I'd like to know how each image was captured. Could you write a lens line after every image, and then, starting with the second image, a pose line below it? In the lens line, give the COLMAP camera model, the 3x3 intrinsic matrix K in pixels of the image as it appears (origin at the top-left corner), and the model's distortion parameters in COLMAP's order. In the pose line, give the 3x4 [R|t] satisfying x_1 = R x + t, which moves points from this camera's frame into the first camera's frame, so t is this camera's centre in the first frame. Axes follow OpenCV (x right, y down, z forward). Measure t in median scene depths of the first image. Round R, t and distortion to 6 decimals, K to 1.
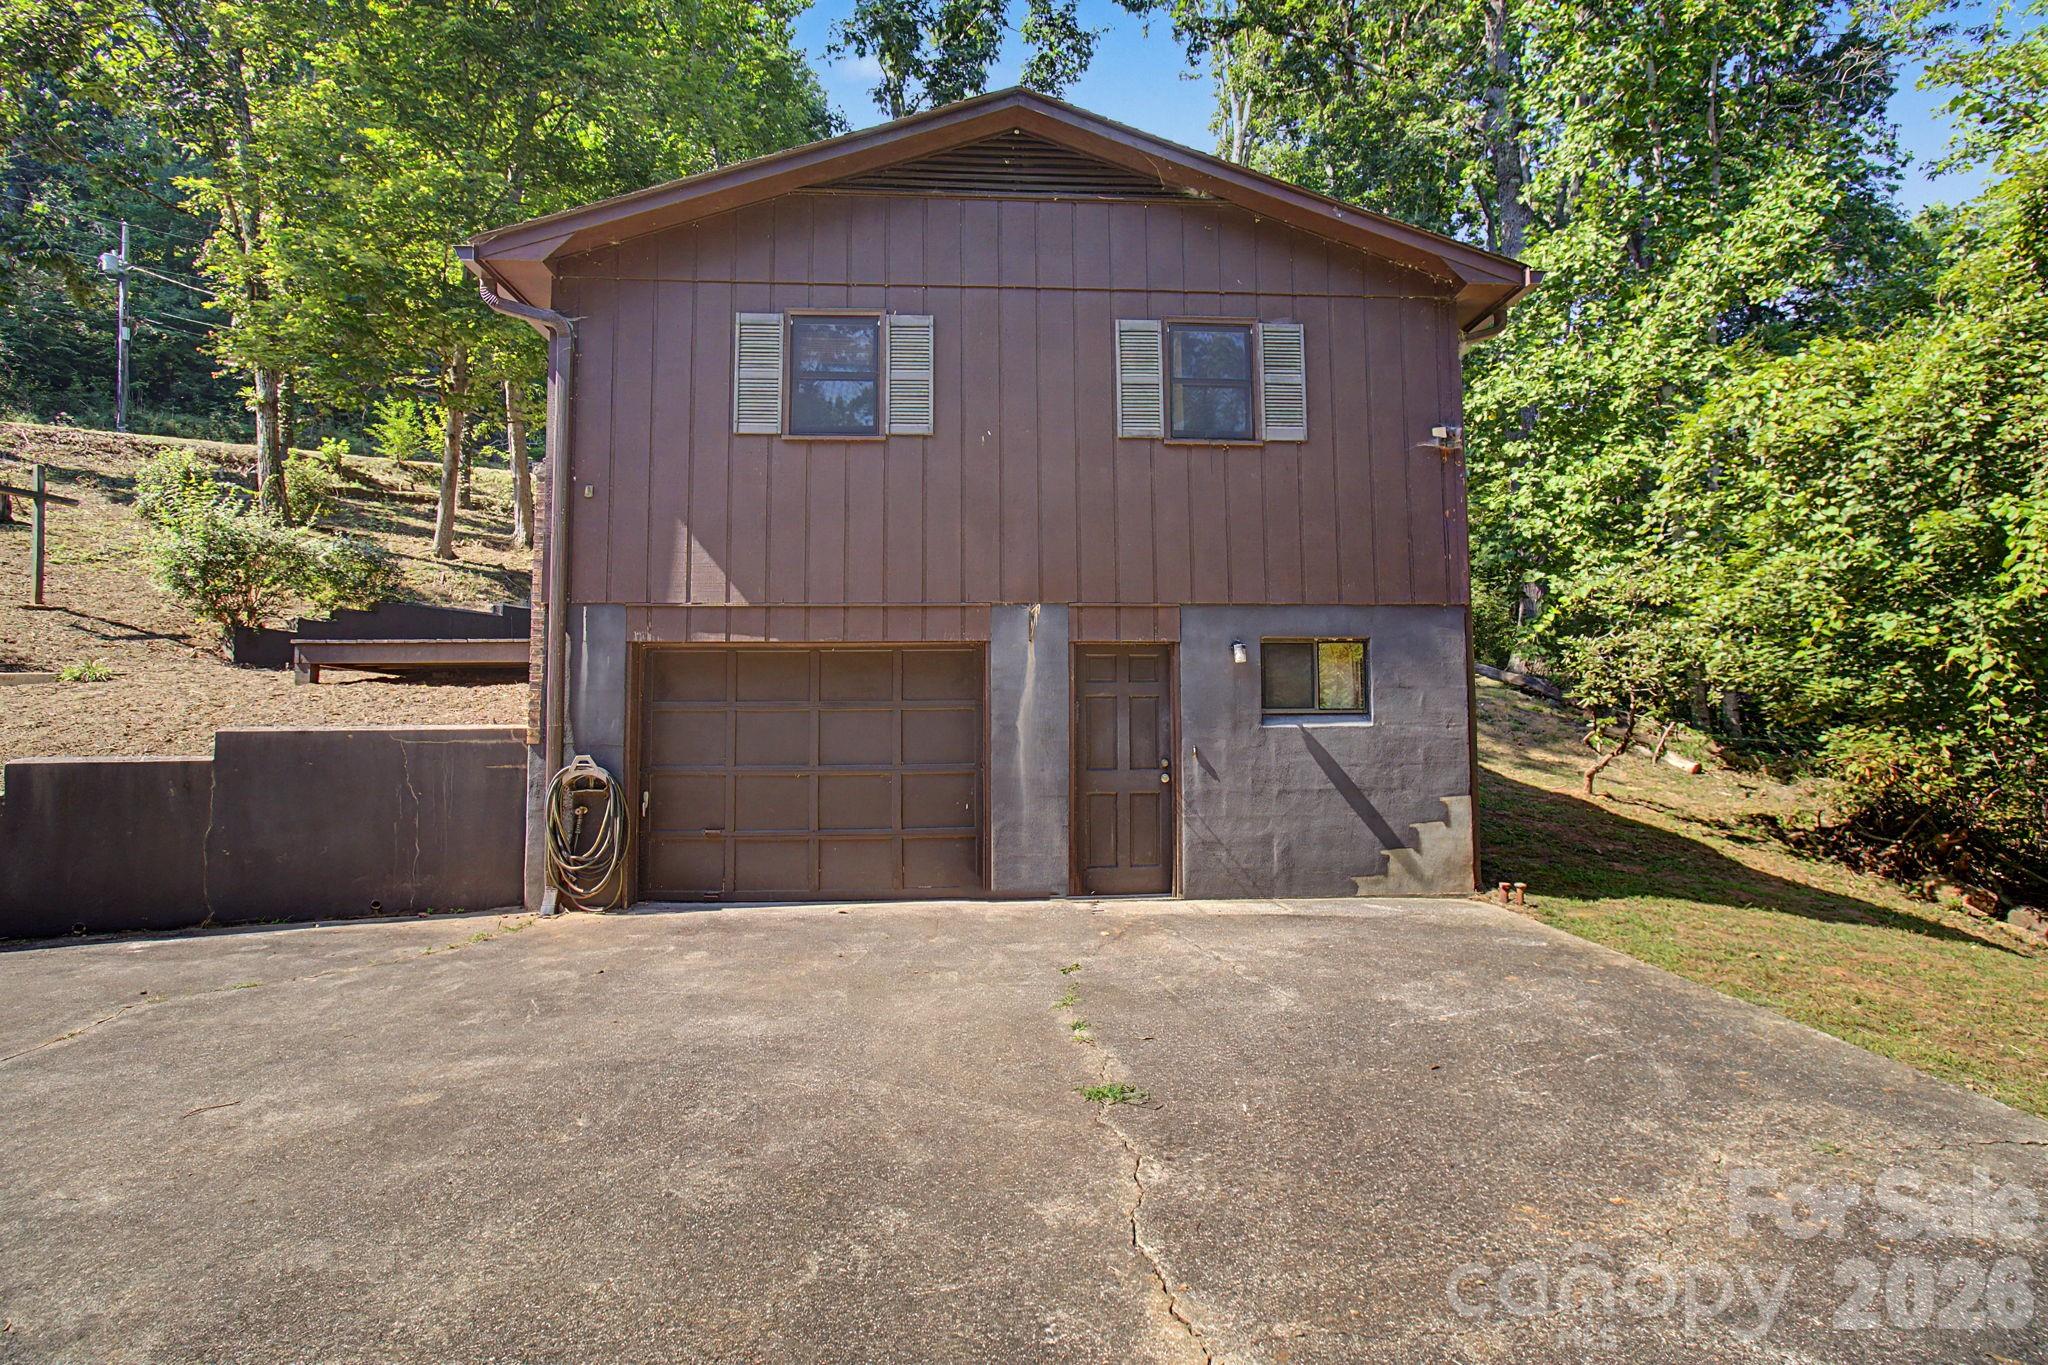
lens RADIAL K [[954.2, 0, 1026.4], [0, 954.2, 667.7], [0, 0, 1]] dist [-0.004931, 0.001844]
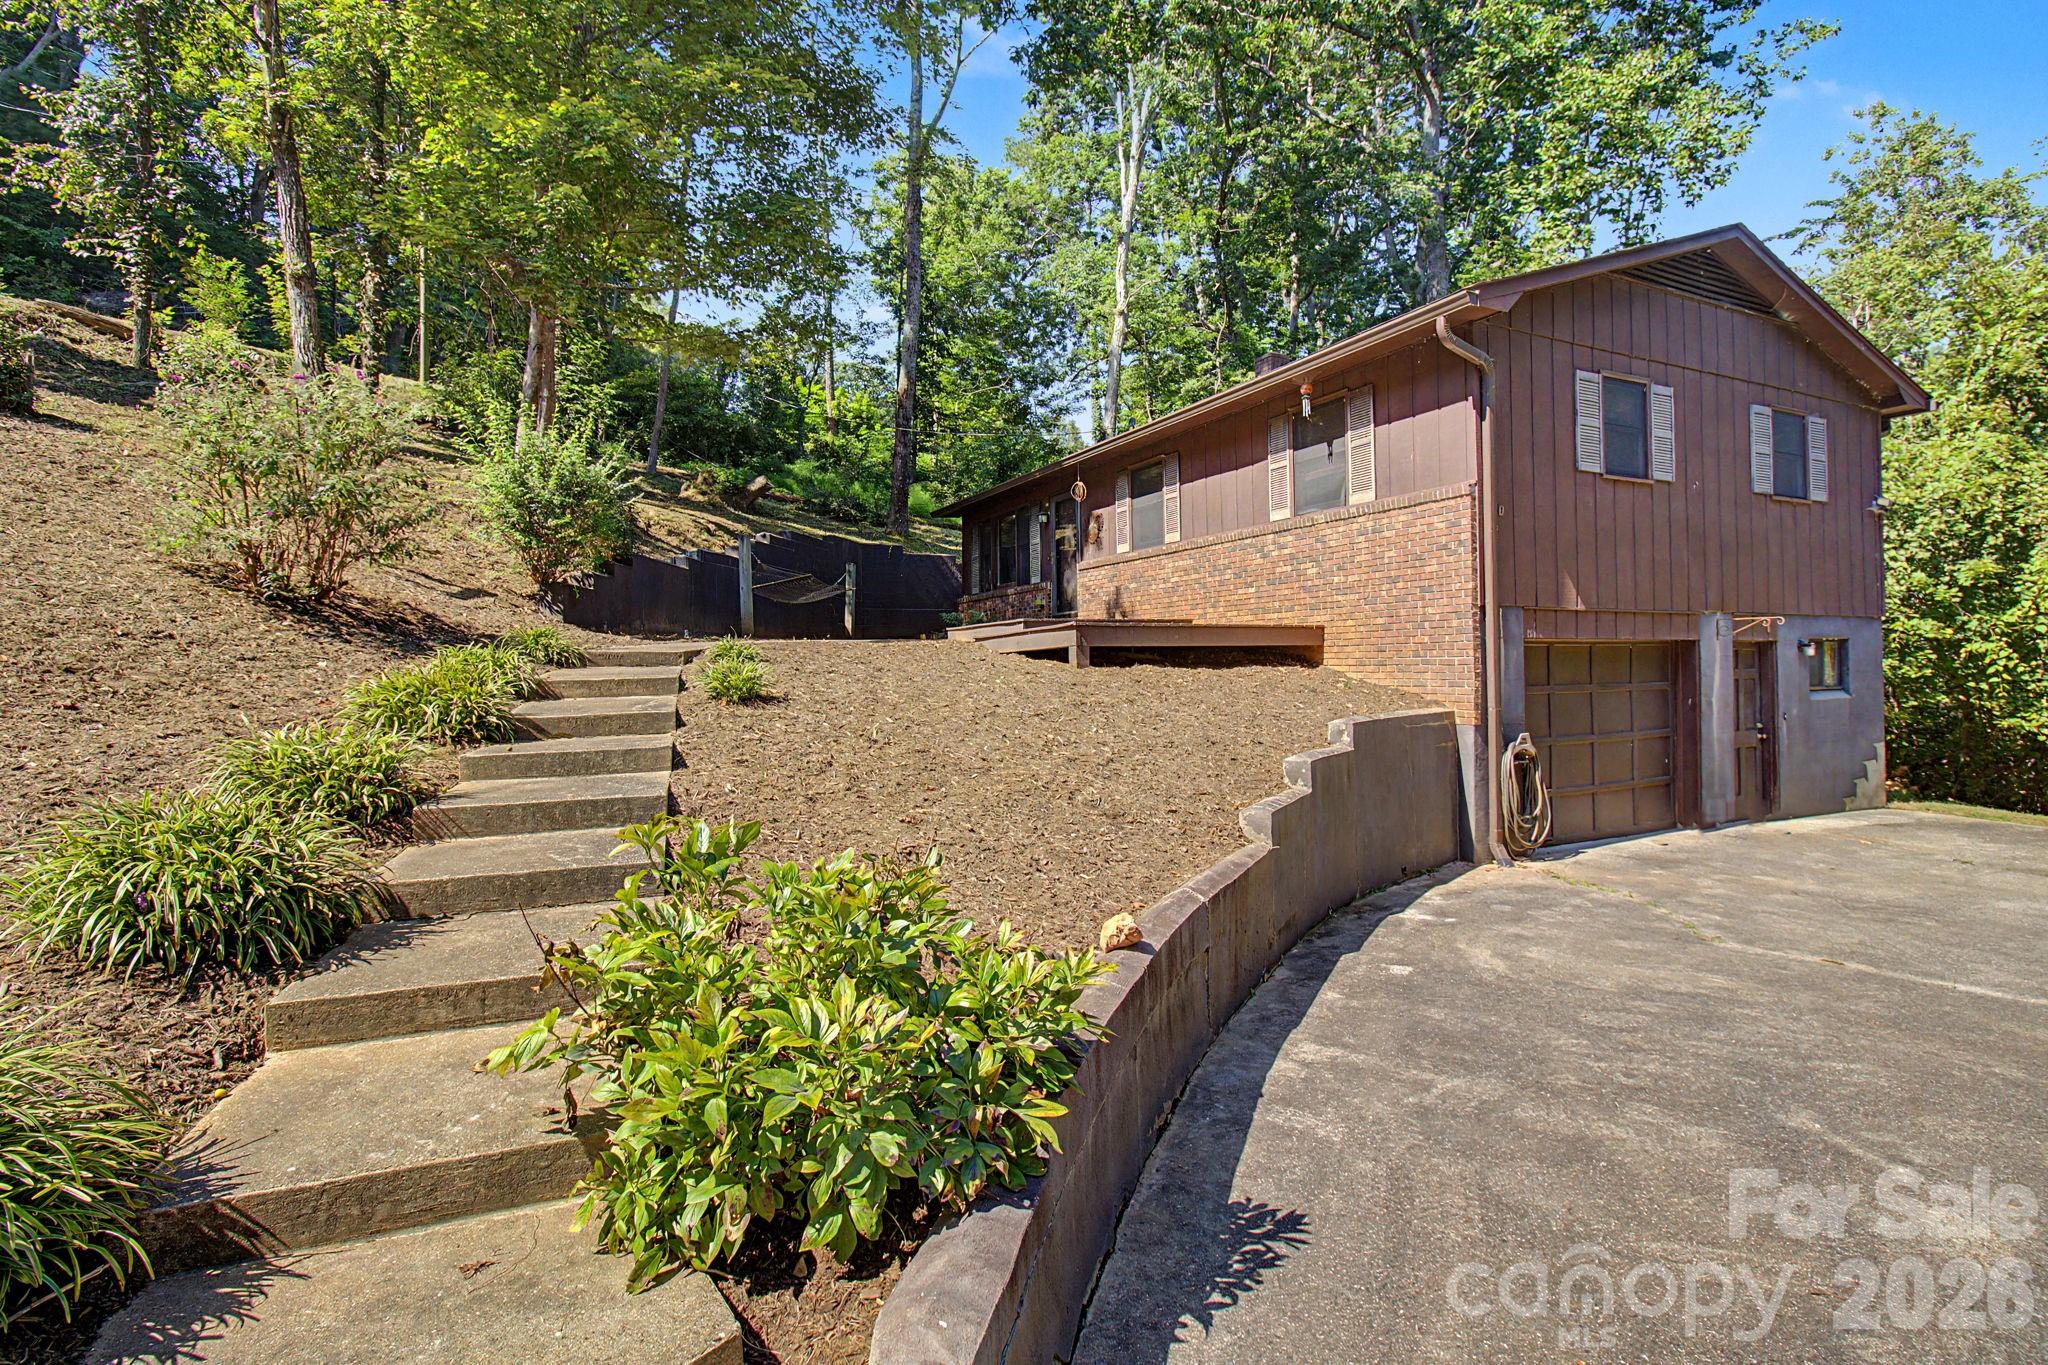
lens RADIAL K [[954.2, 0, 1032.2], [0, 954.2, 662.2], [0, 0, 1]] dist [-0.004931, 0.001844]
pose [[0.921433, -0.000091, 0.388538, -1.394288], [-0.020638, 0.998577, 0.049176, -0.041724], [-0.387990, -0.053331, 0.920119, 0.123855]]
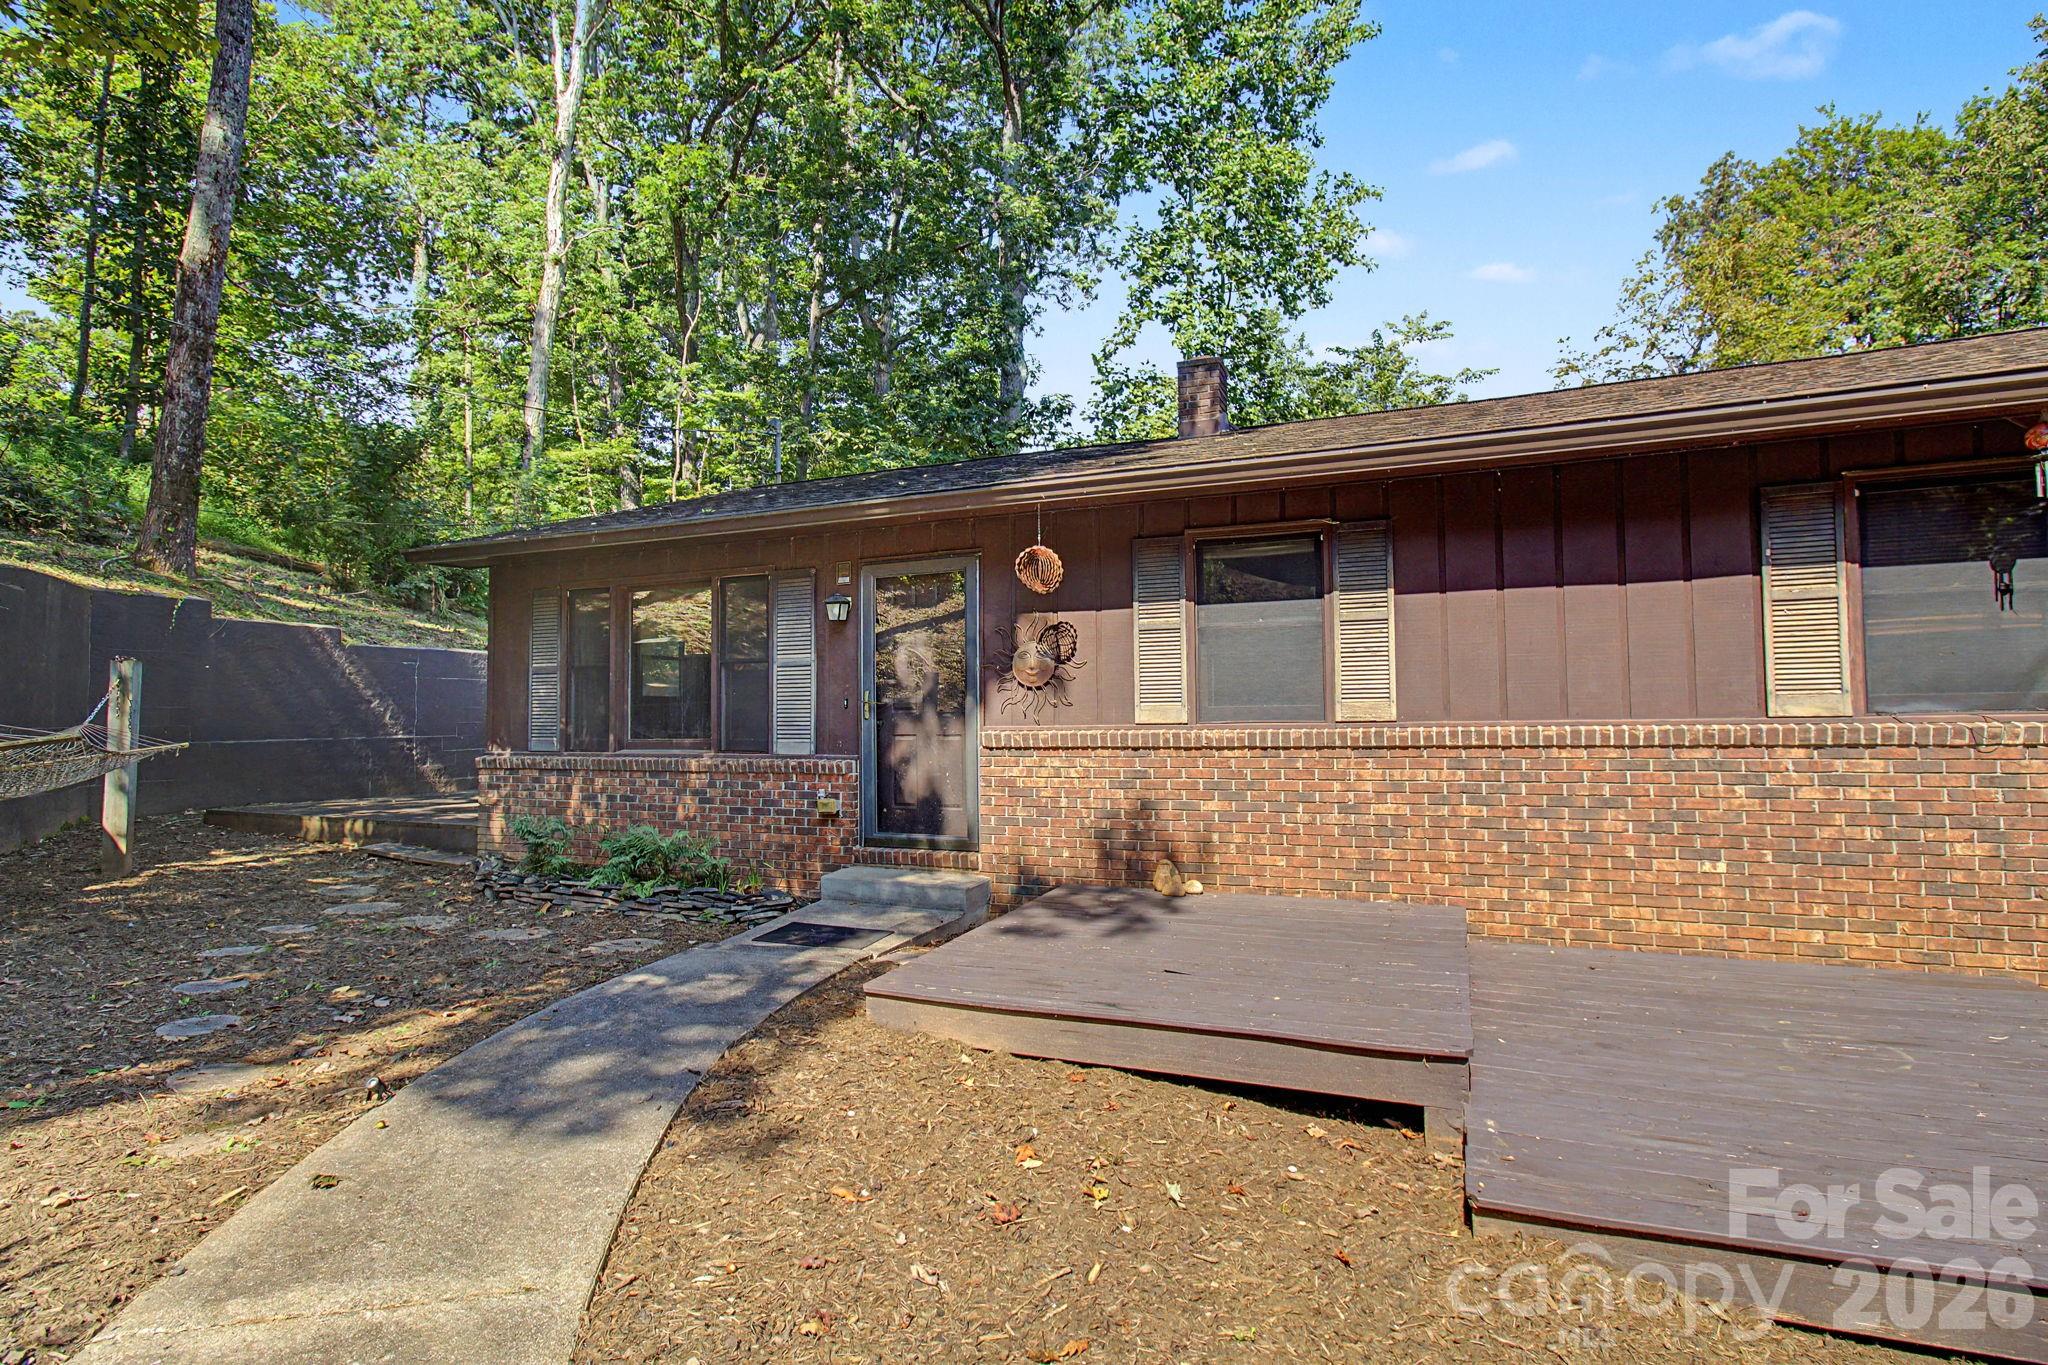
lens RADIAL K [[984.8, 0, 1031.8], [0, 984.8, 677.5], [0, 0, 1]] dist [-0.001623, 0.003515]
pose [[0.450785, 0.037541, 0.891843, -1.317473], [-0.047888, 0.998694, -0.017834, -0.181416], [-0.891347, -0.034669, 0.451994, 1.479679]]
